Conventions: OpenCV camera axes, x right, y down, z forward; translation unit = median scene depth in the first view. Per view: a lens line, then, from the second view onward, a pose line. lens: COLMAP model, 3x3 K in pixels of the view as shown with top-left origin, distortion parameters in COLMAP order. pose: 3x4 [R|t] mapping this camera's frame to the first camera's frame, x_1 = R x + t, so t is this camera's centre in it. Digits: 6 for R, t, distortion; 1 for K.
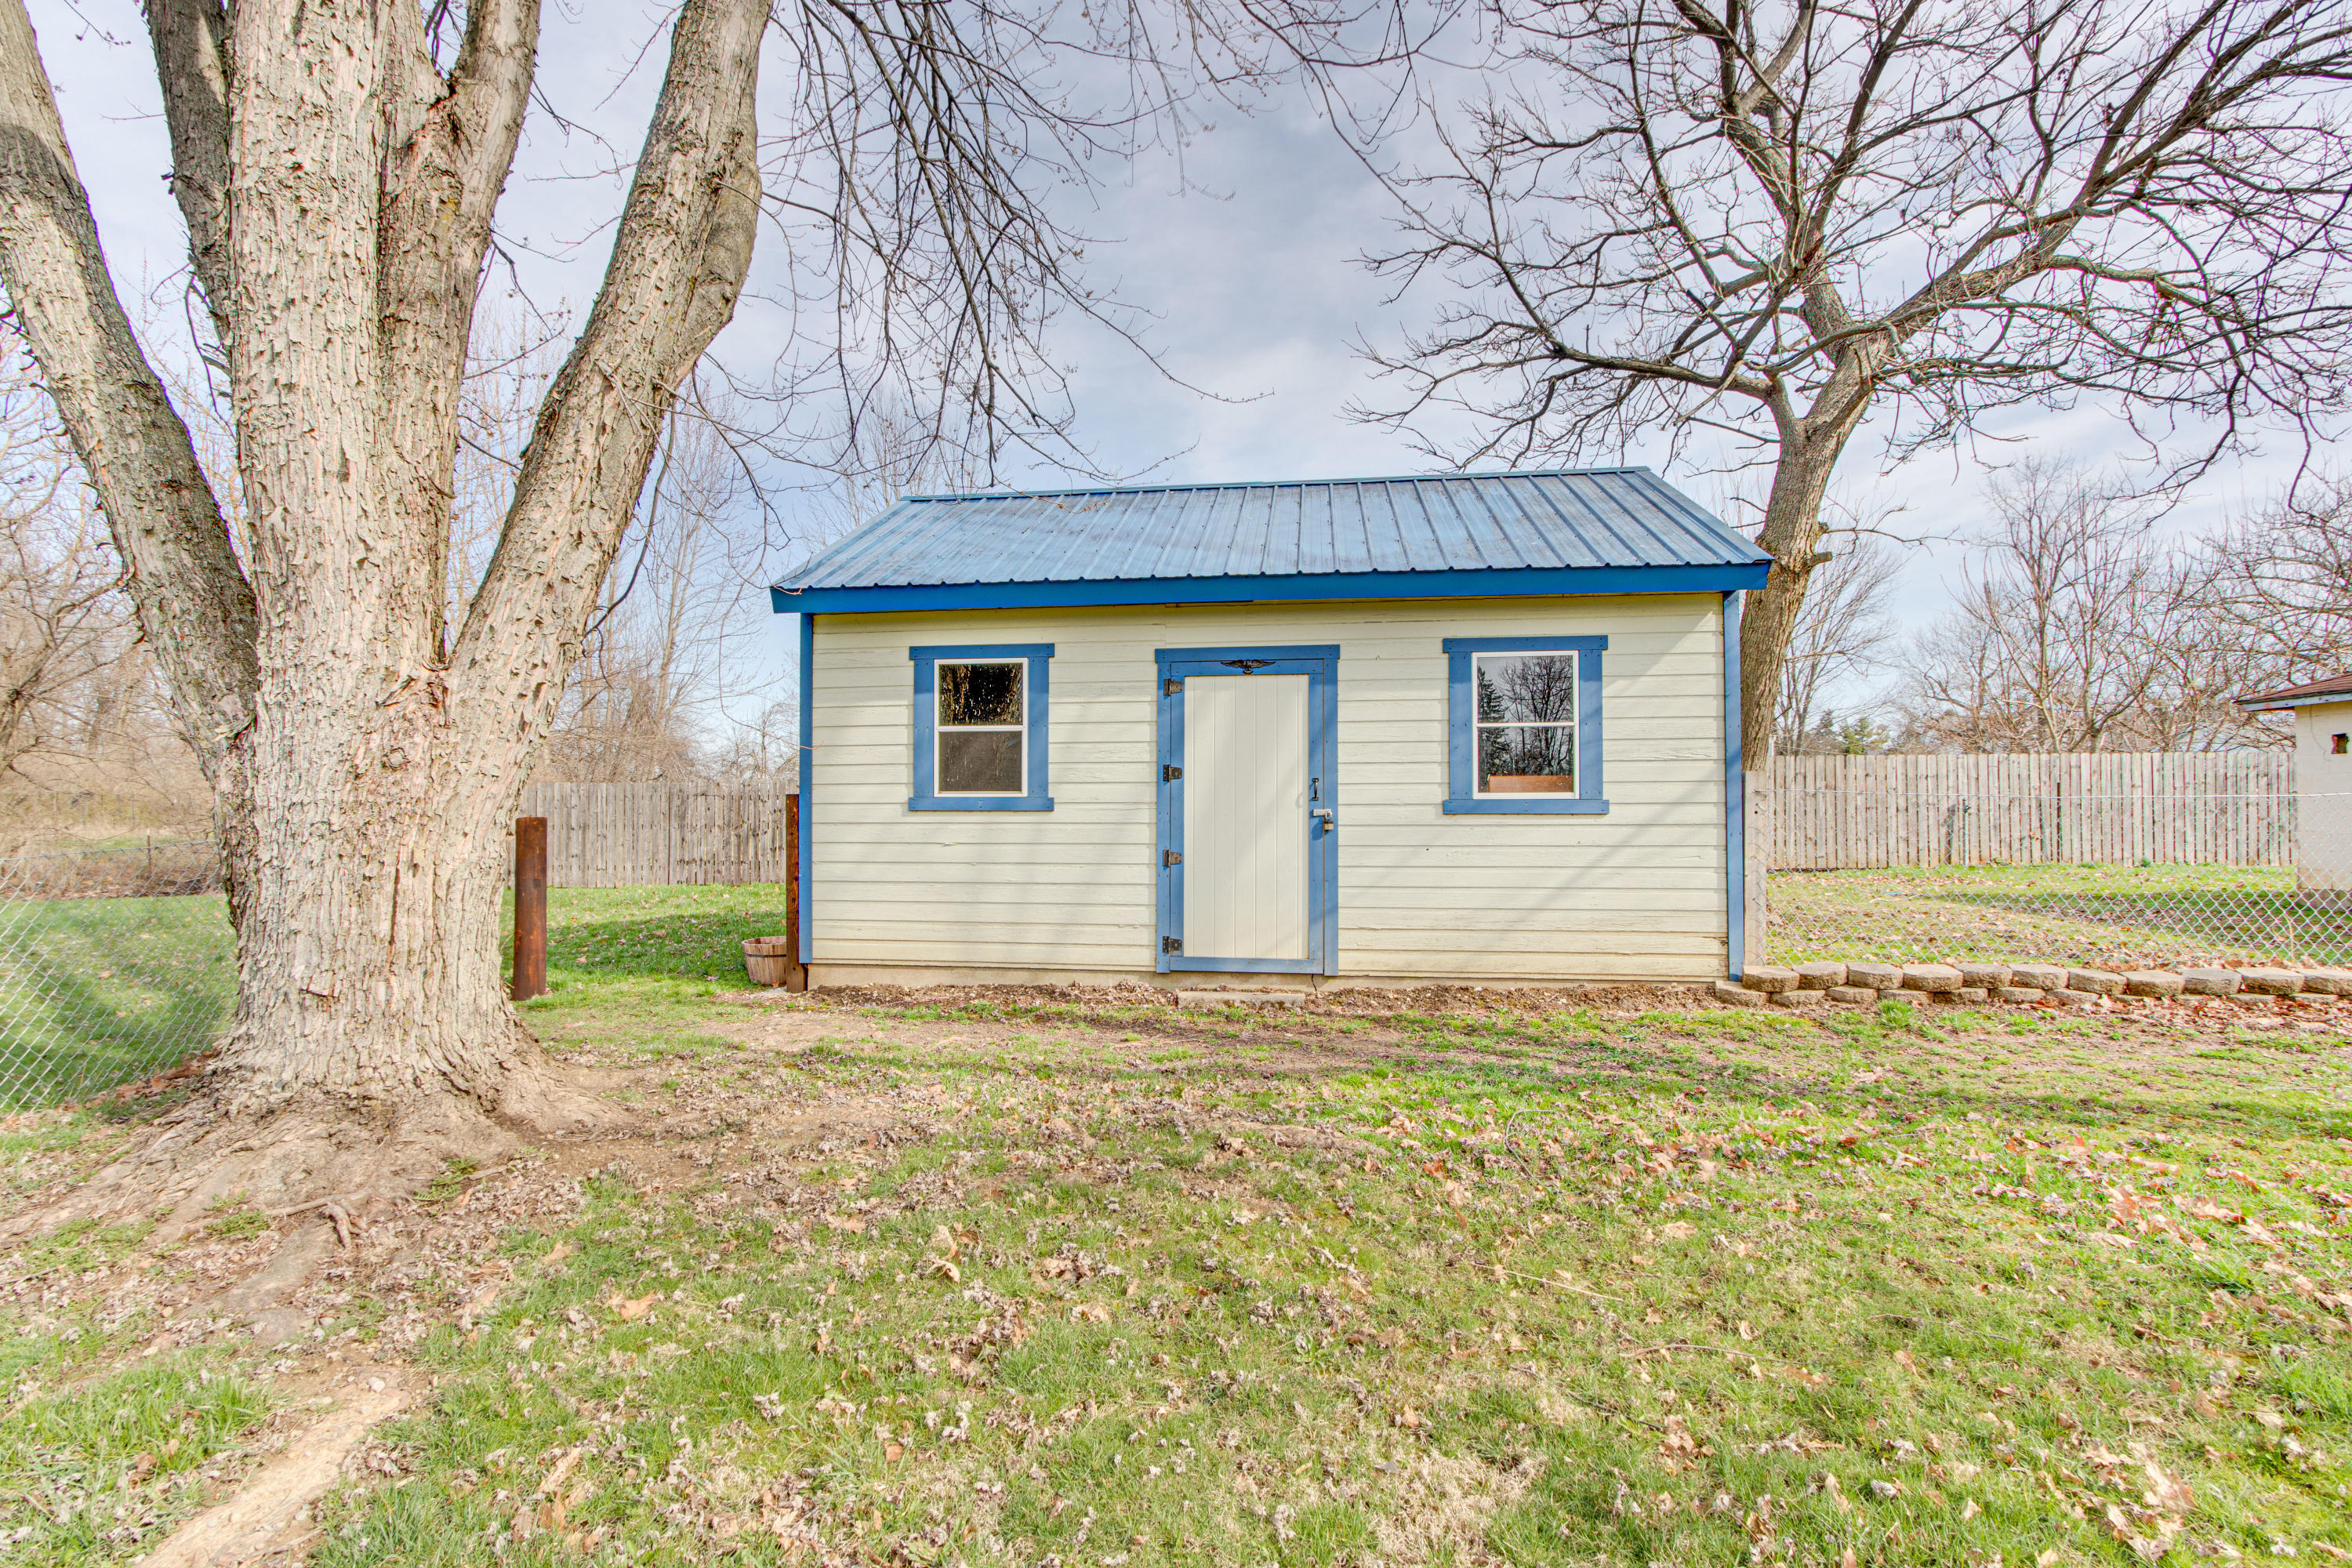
lens RADIAL K [[1137.4, 0, 1176.0], [0, 1137.4, 784.0], [0, 0, 1]] dist [-0.022081, 0.000471]
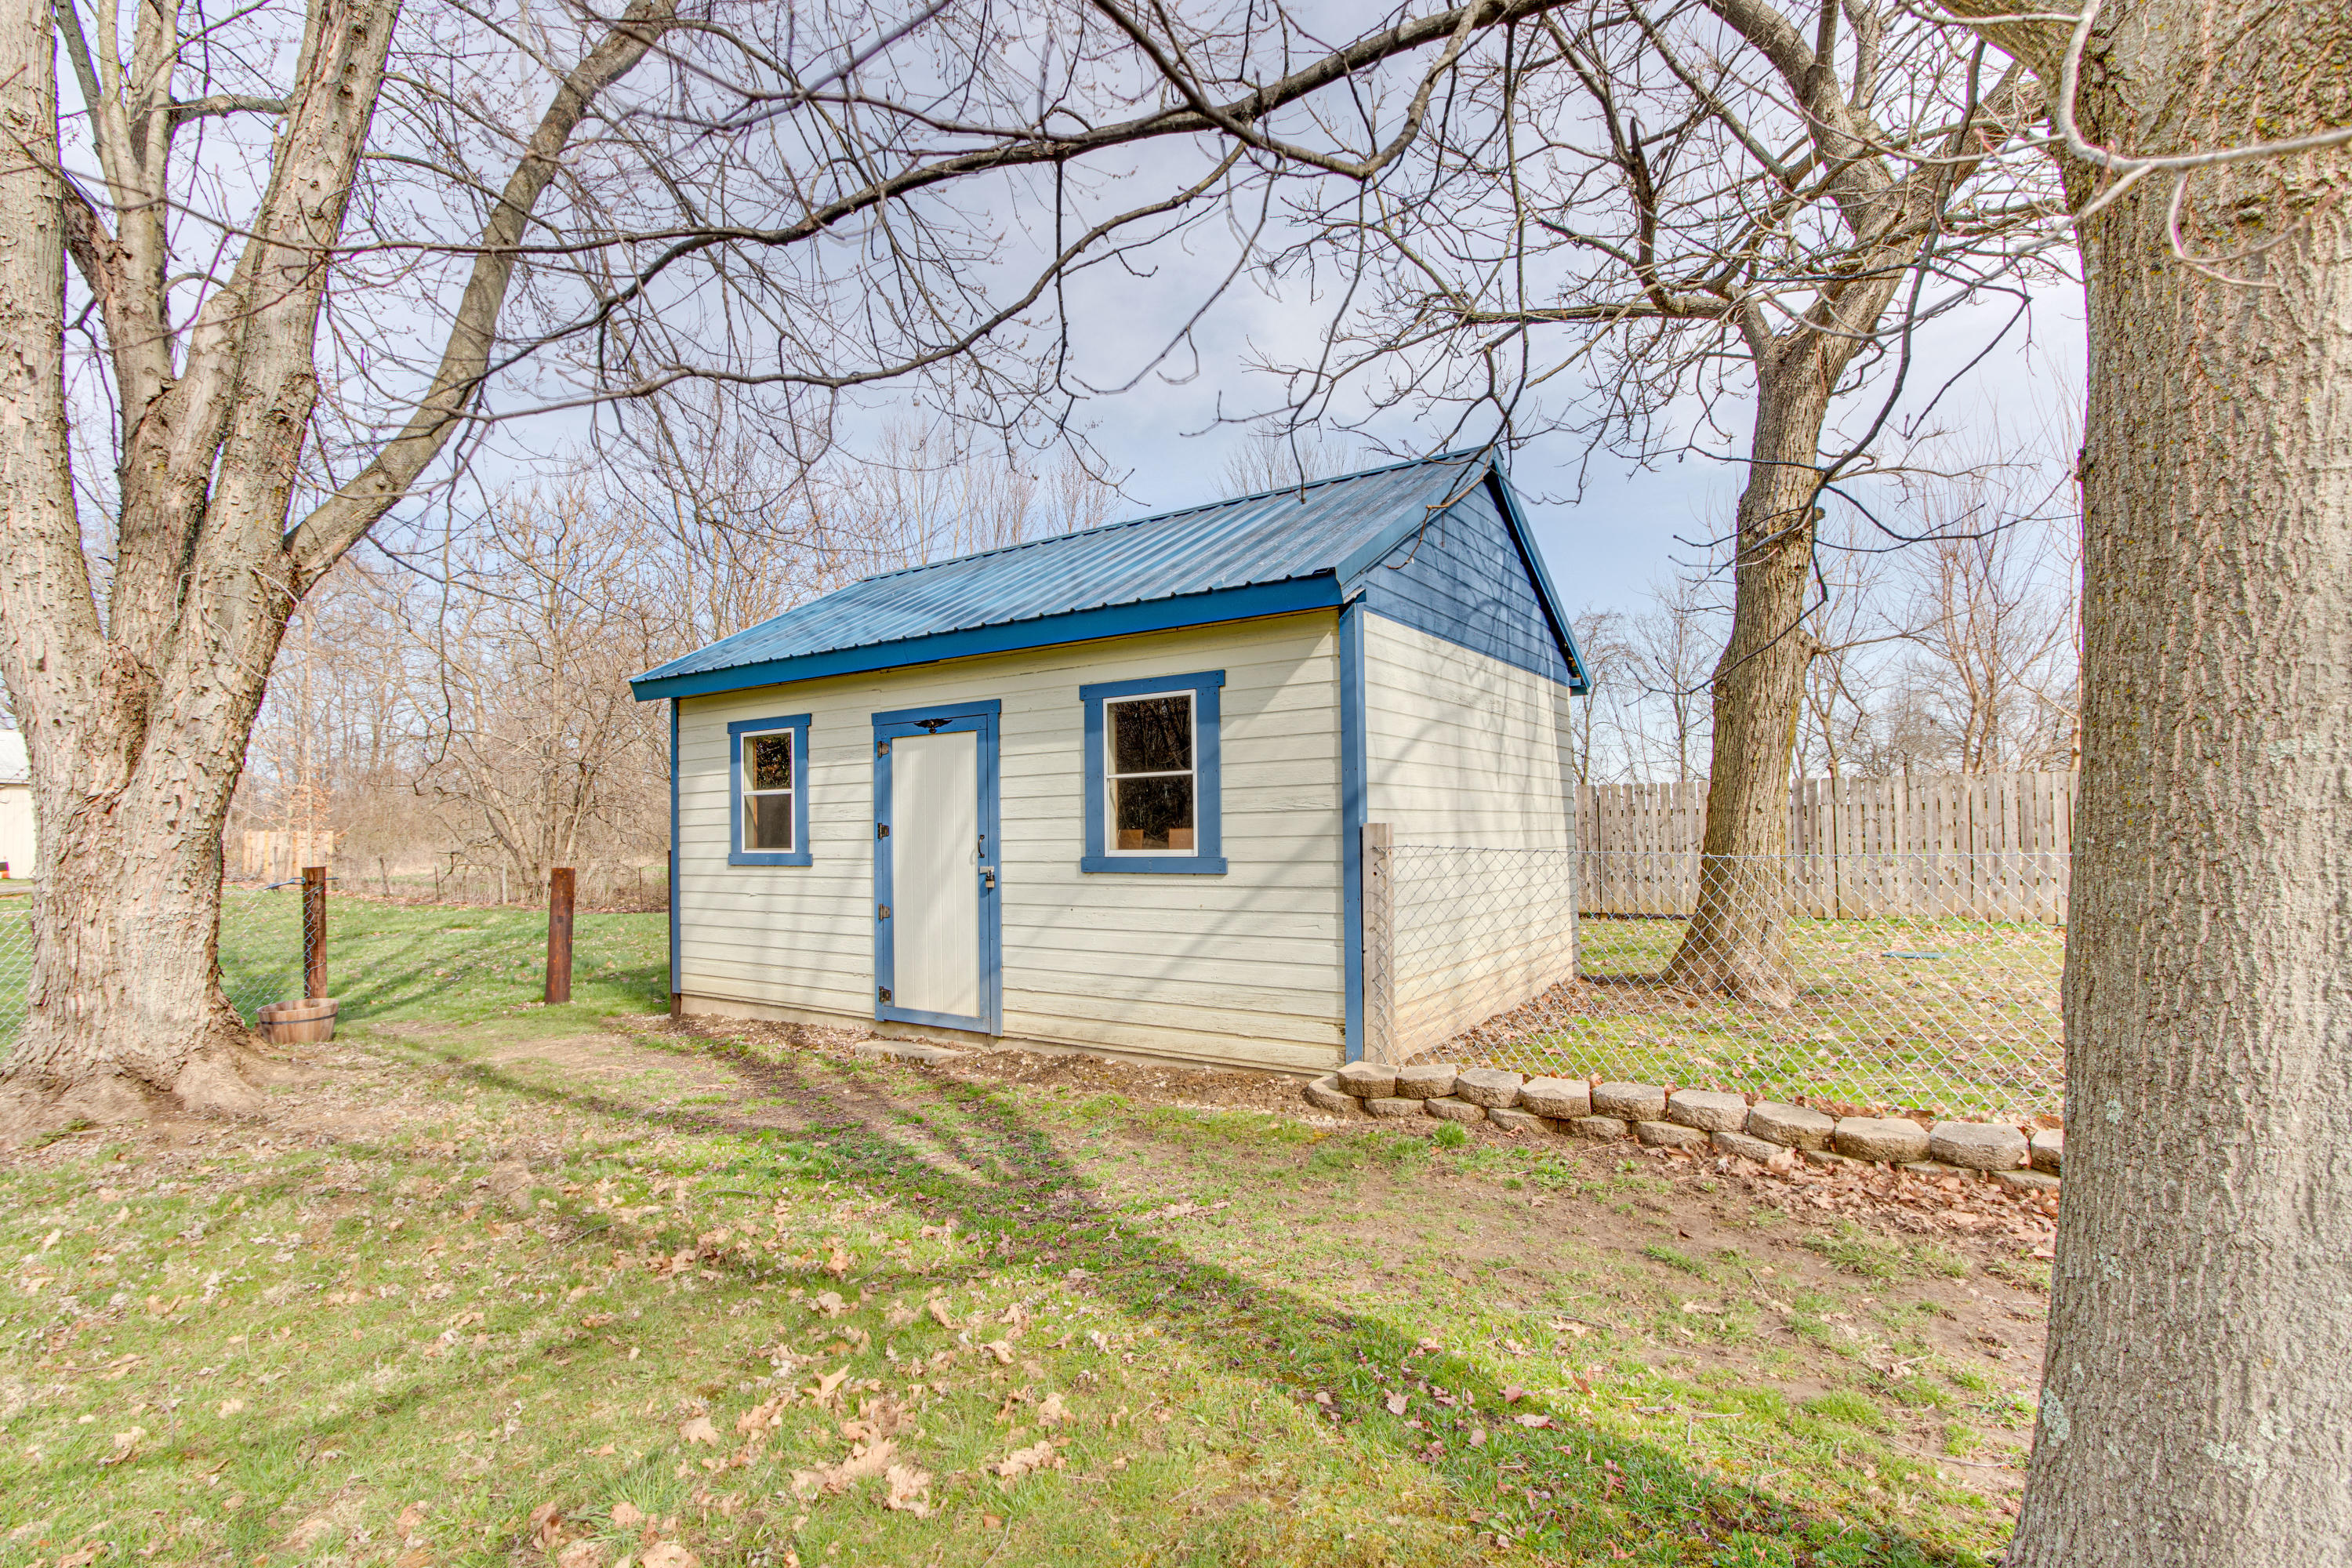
lens RADIAL K [[1137.4, 0, 1176.0], [0, 1137.4, 784.0], [0, 0, 1]] dist [-0.022081, 0.000471]
pose [[0.890269, -0.032253, -0.454291, 0.722741], [0.029725, 0.999477, -0.012708, -0.031839], [0.454464, -0.002190, 0.890763, 0.193400]]
